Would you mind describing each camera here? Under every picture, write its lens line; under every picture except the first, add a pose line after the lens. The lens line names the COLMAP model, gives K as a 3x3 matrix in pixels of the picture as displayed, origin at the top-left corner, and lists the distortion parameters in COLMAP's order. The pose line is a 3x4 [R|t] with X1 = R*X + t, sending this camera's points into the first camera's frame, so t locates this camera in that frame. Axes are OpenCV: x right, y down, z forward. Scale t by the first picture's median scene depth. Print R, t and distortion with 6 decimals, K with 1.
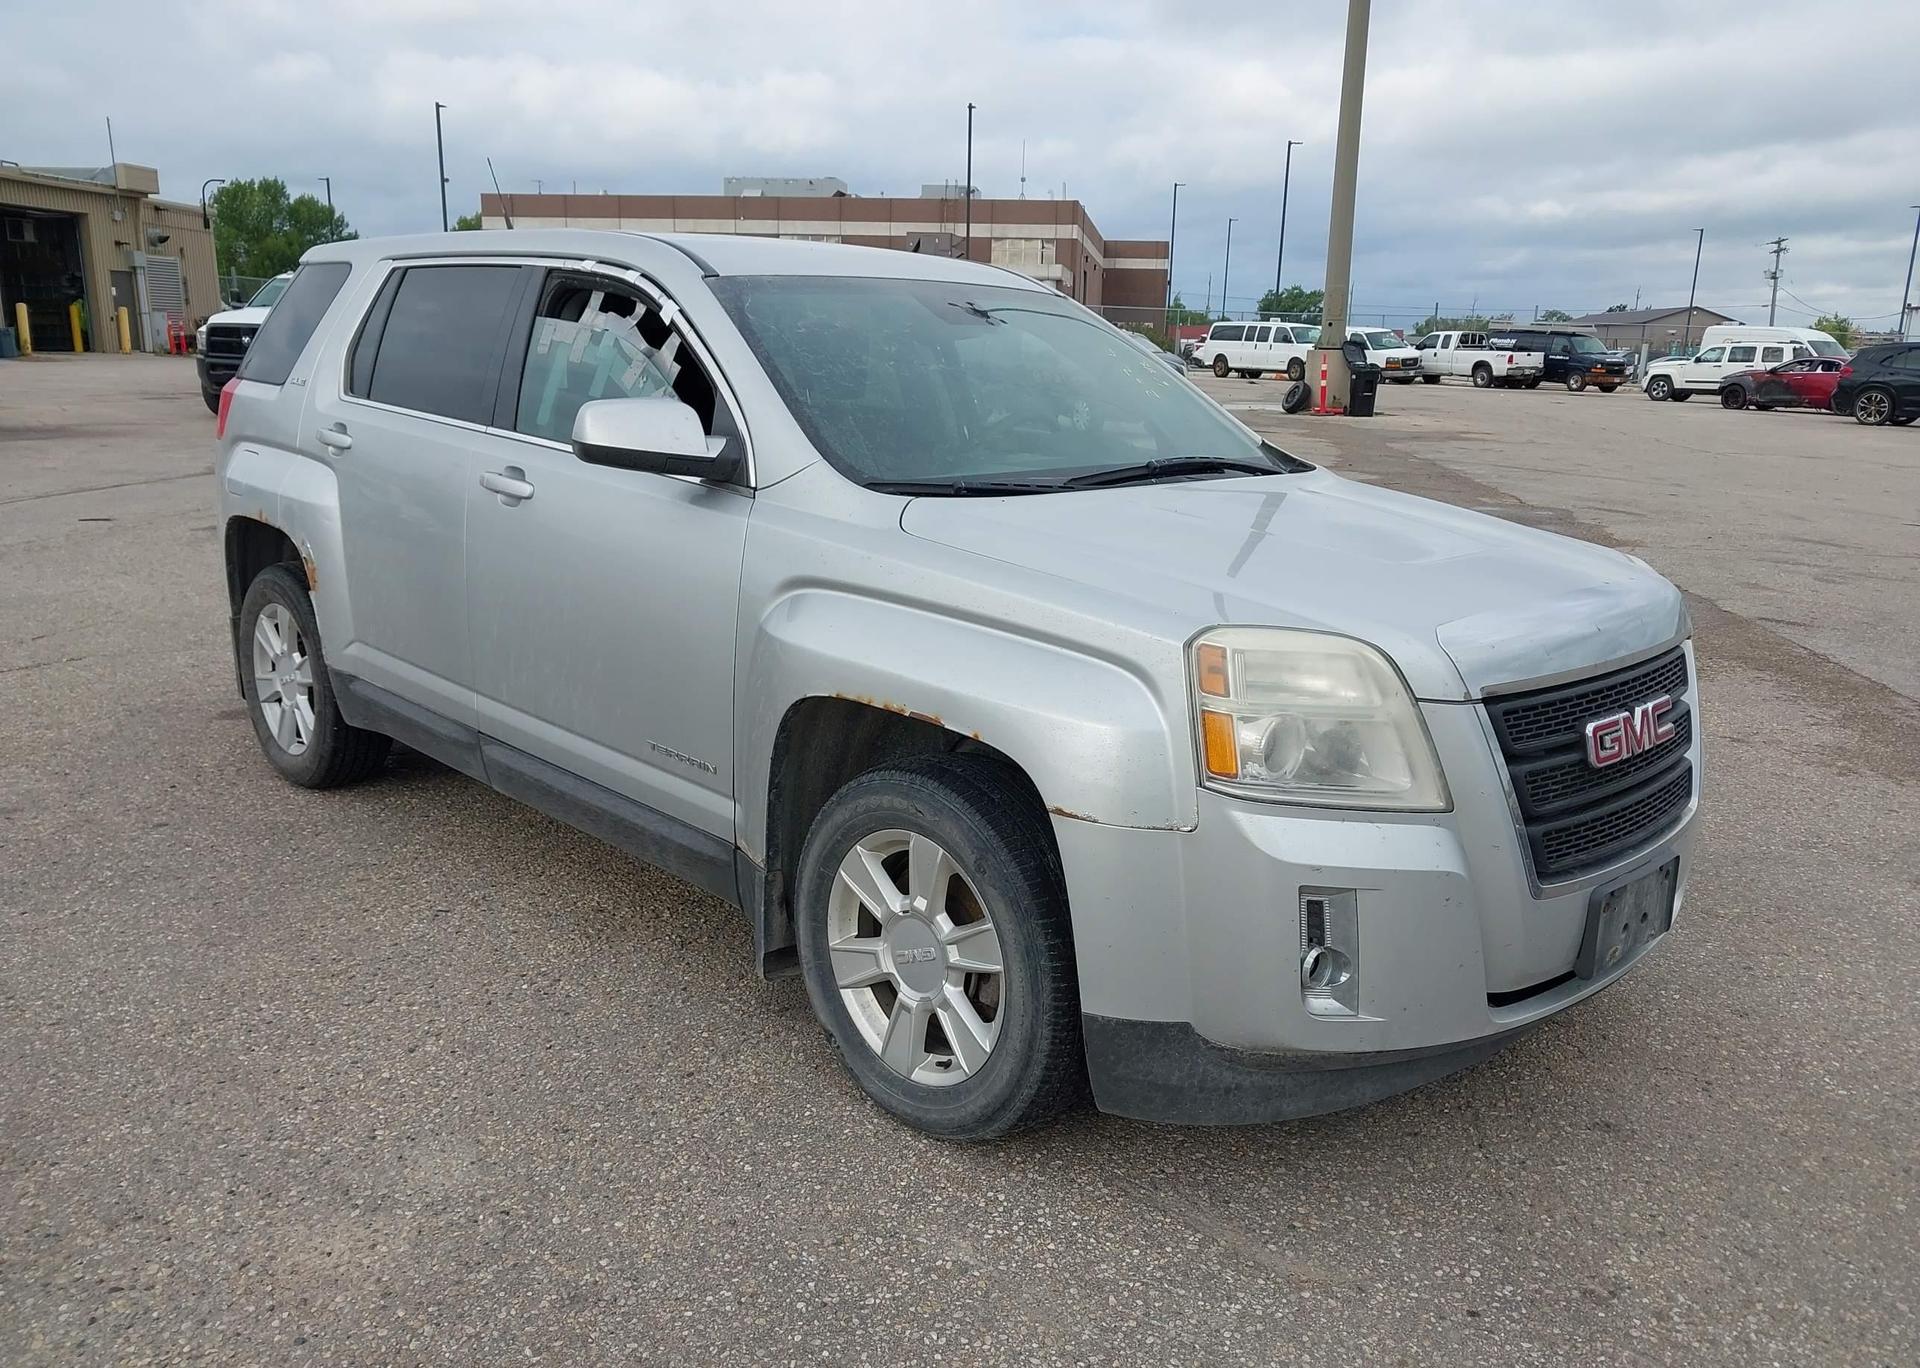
lens RADIAL K [[1494.9, 0, 964.3], [0, 1494.9, 749.8], [0, 0, 1]] dist [0.002458, -0.006959]
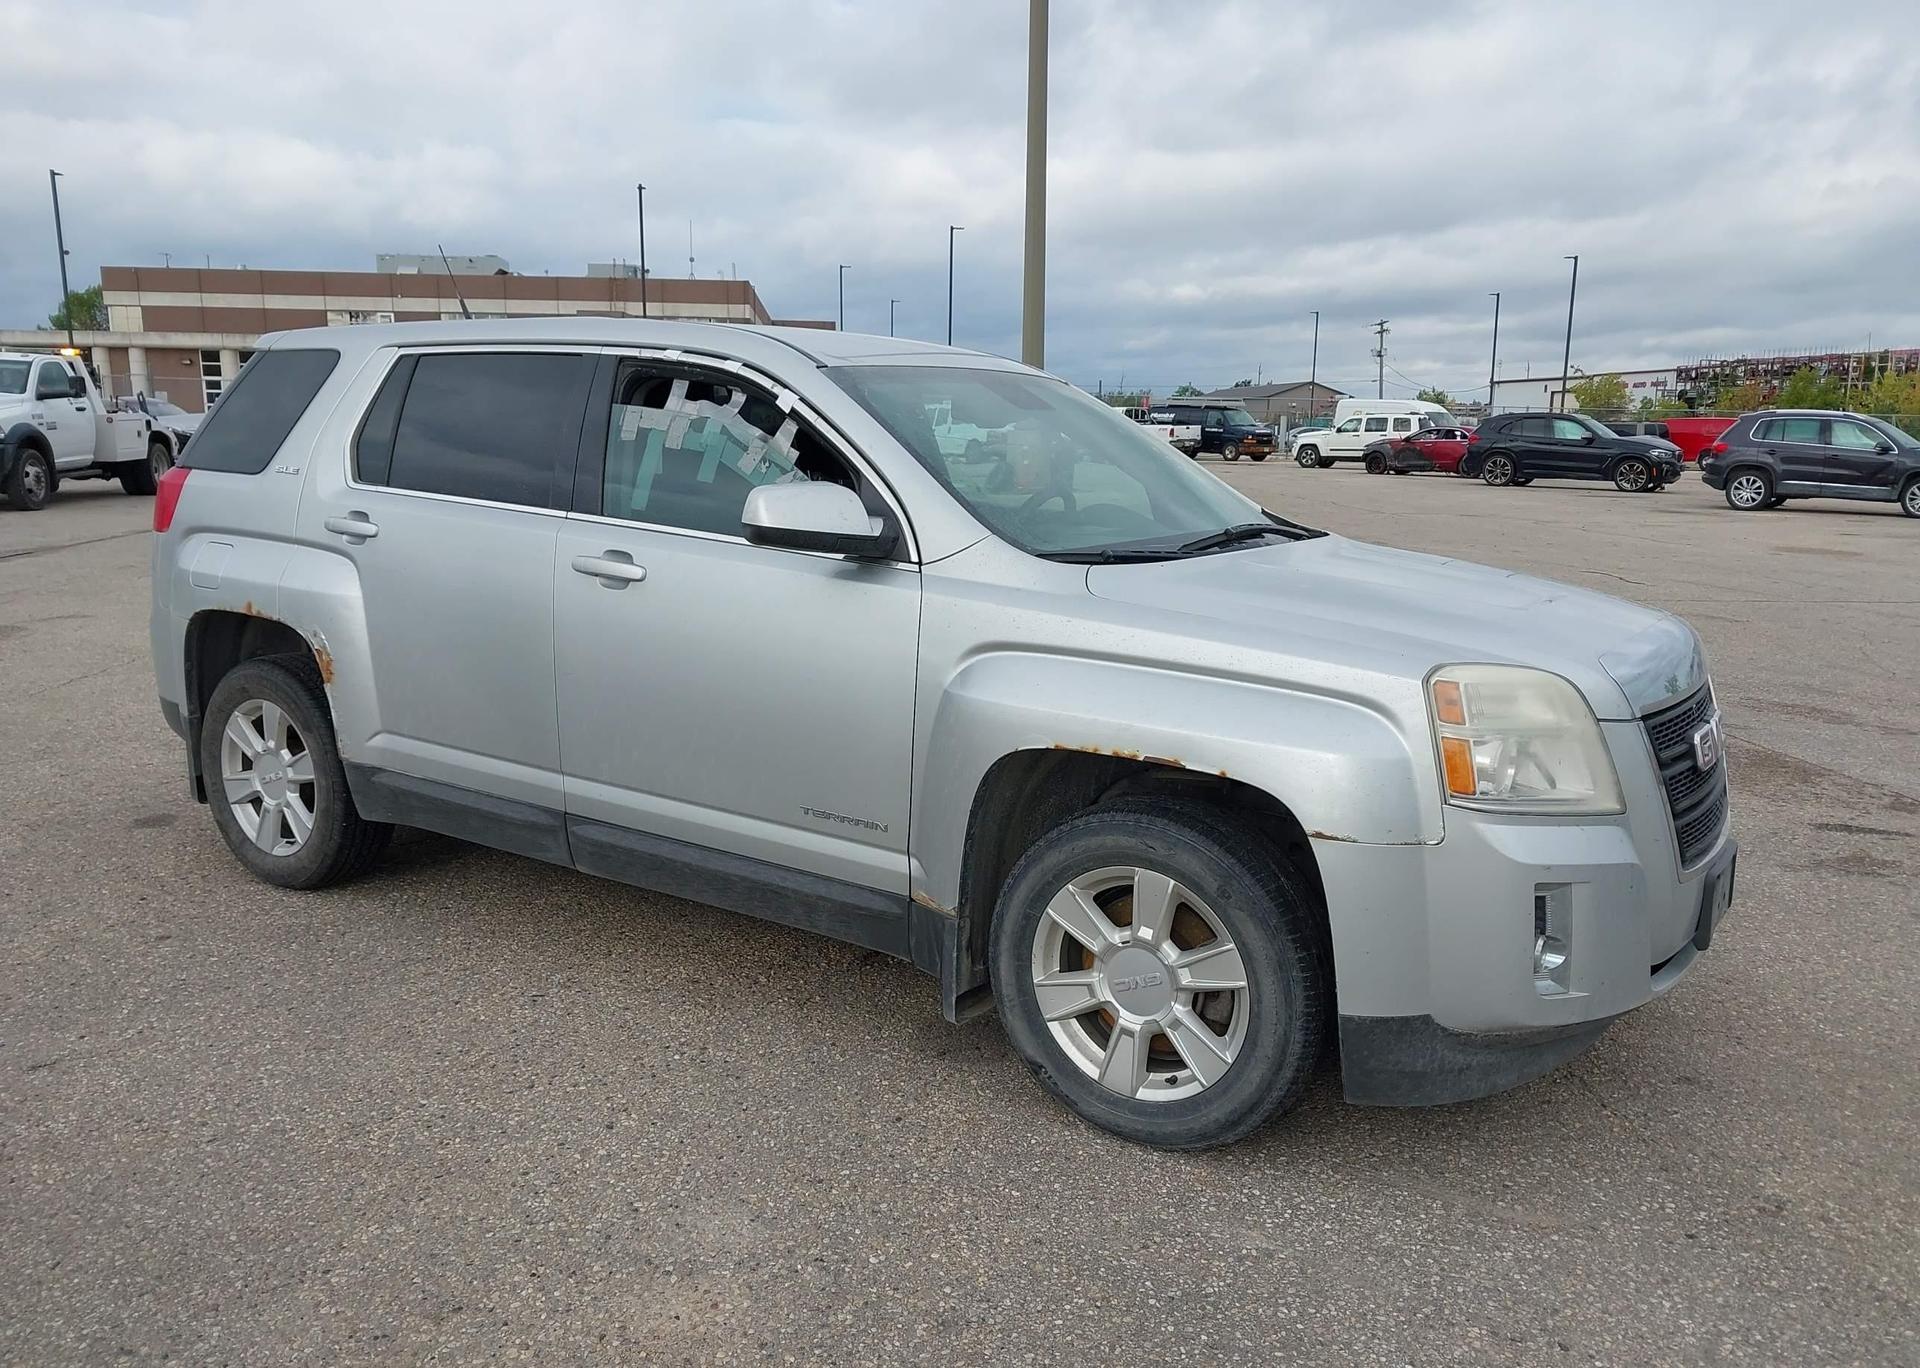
lens RADIAL K [[1494.9, 0, 964.3], [0, 1494.9, 749.8], [0, 0, 1]] dist [0.002458, -0.006959]
pose [[0.977391, -0.054385, 0.204324, -0.283447], [0.064185, 0.997069, -0.041642, 0.004622], [-0.201461, 0.053815, 0.978017, -0.038155]]
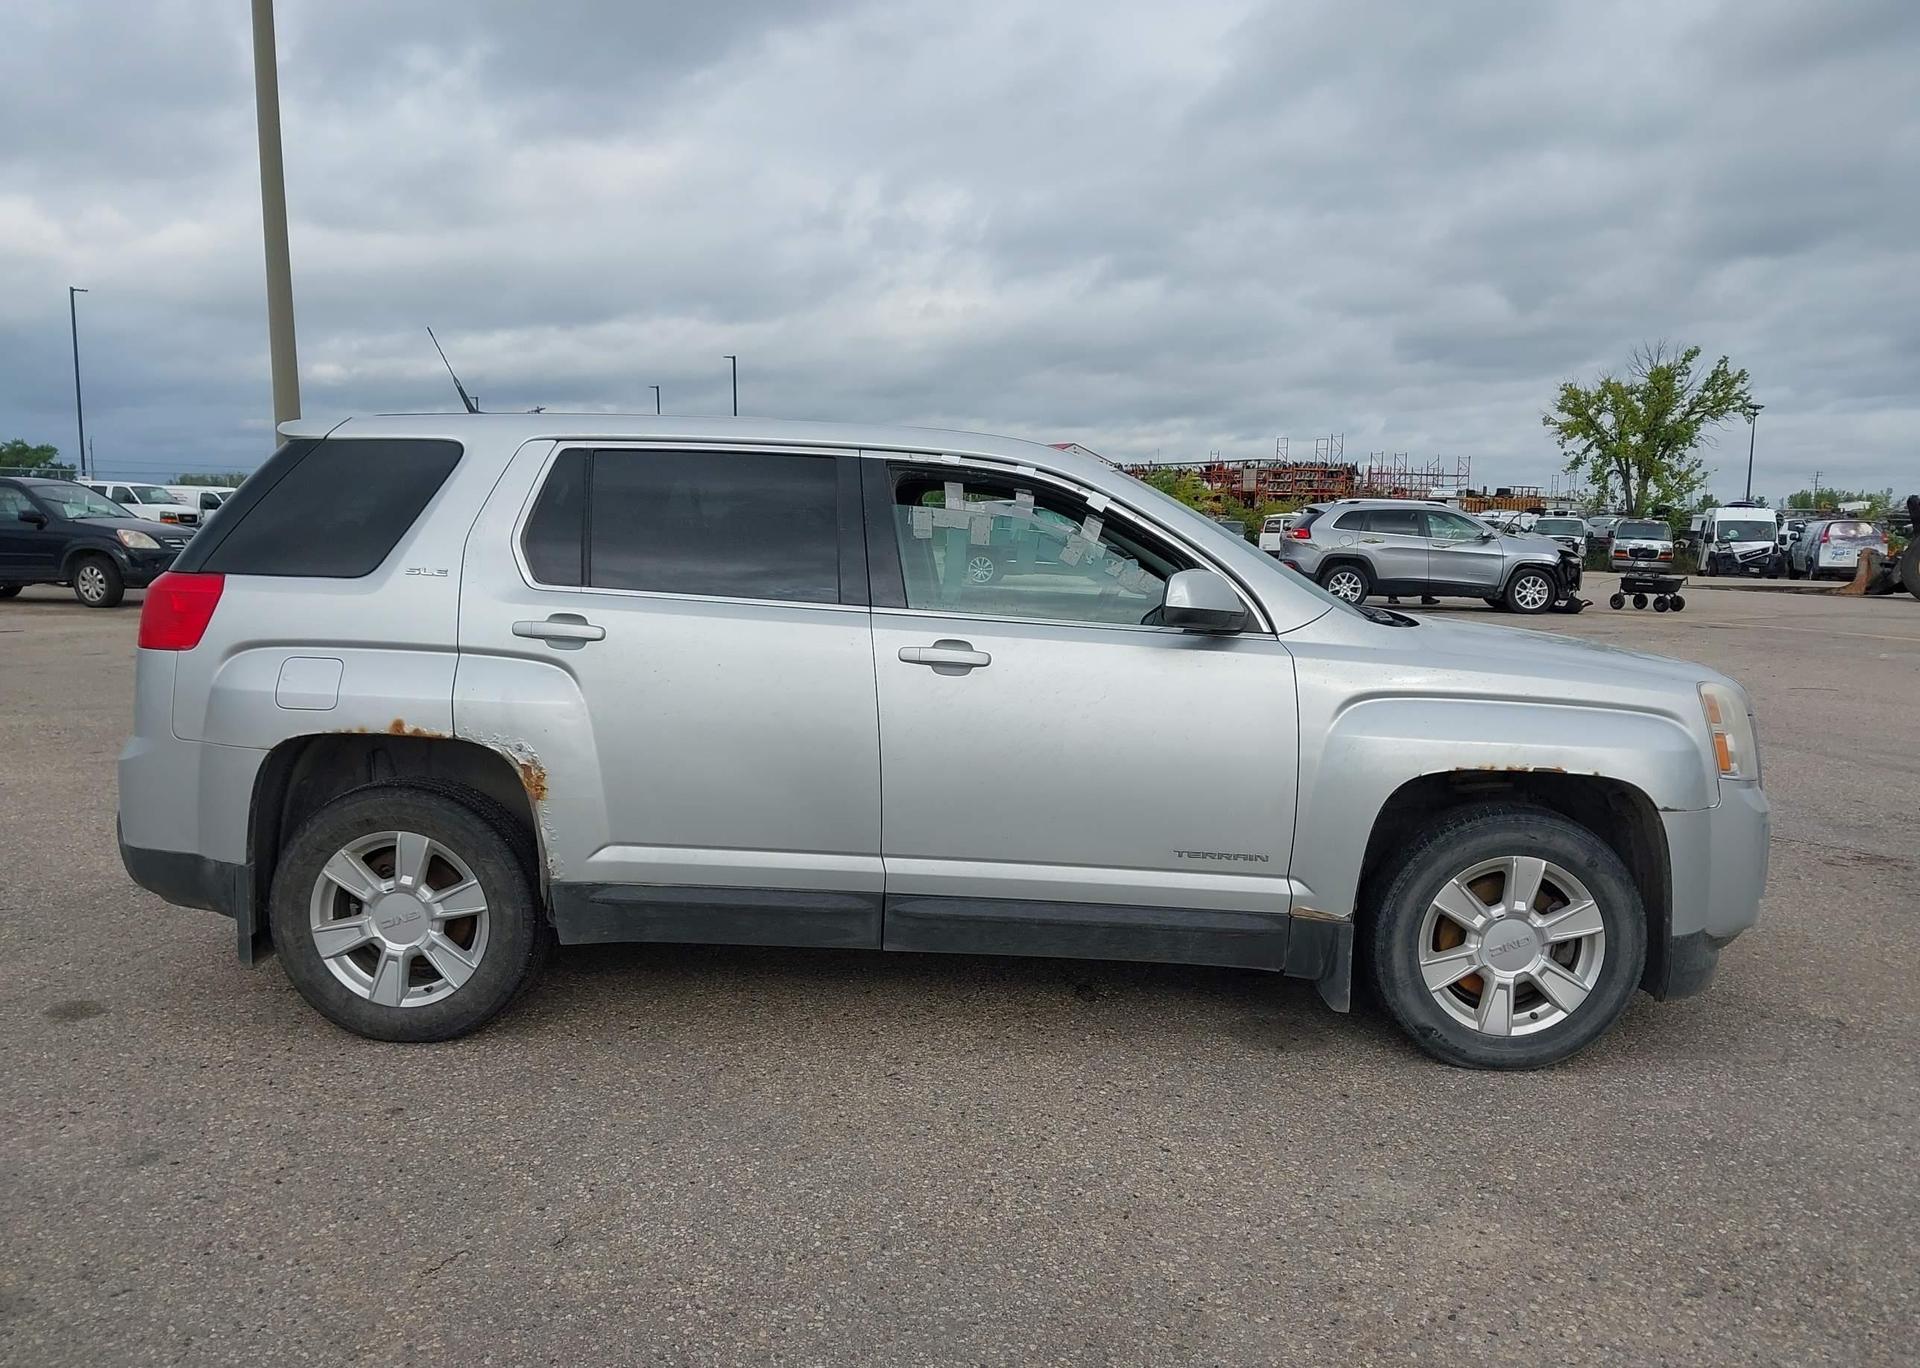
lens RADIAL K [[1554.2, 0, 907.7], [0, 1554.2, 704.2], [0, 0, 1]] dist [-0.001348, -0.005737]
pose [[0.731854, -0.093517, 0.675015, -1.096551], [0.183200, 0.981074, -0.062707, -0.075773], [-0.656375, 0.169555, 0.735135, 0.191521]]
